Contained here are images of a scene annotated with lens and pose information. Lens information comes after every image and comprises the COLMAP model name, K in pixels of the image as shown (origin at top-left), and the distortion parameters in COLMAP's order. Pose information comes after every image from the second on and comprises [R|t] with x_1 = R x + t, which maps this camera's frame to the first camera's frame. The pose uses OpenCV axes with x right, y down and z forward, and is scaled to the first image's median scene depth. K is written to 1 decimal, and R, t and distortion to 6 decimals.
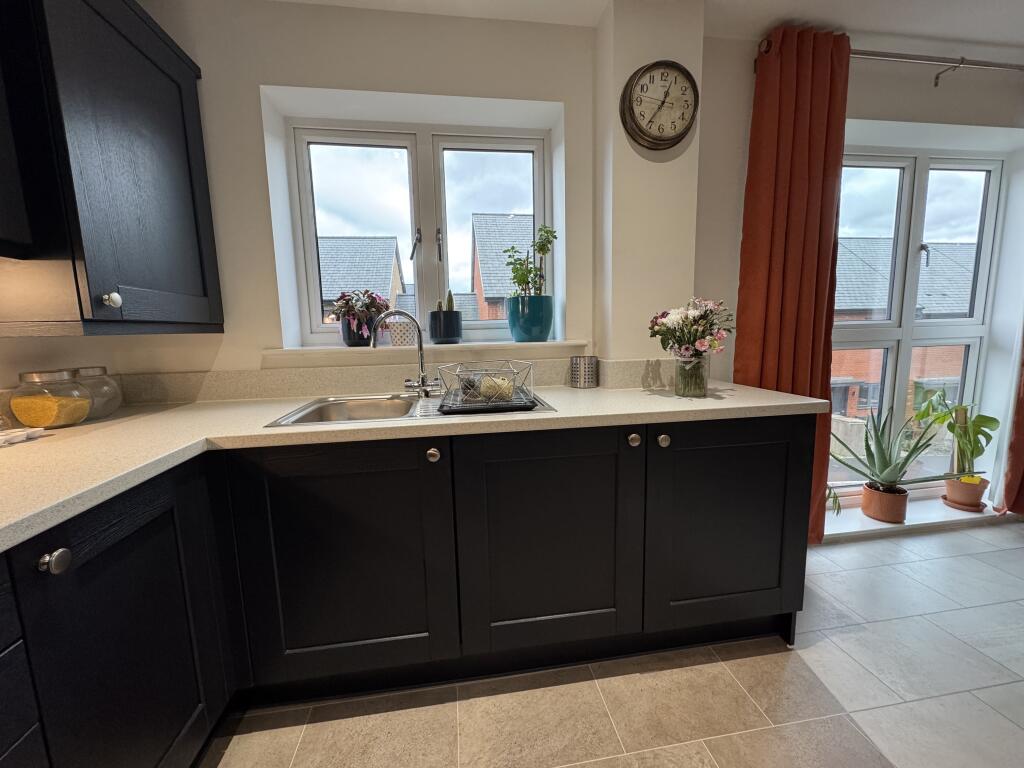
lens RADIAL K [[407.8, 0, 511.7], [0, 407.8, 383.4], [0, 0, 1]] dist [-0.001791, 0.000586]
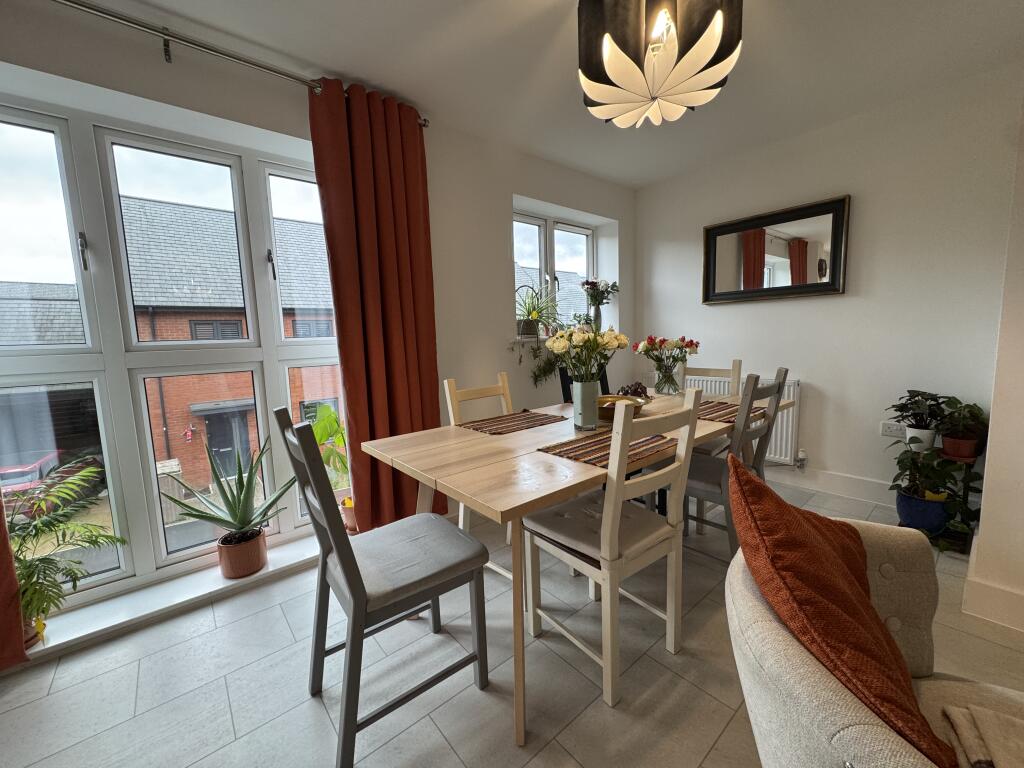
lens RADIAL K [[407.8, 0, 511.7], [0, 407.8, 383.4], [0, 0, 1]] dist [-0.001791, 0.000586]
pose [[0.851481, -0.063333, 0.520547, 1.473430], [0.080697, 0.996681, -0.010737, -0.009314], [-0.518139, 0.051149, 0.853765, -0.043873]]
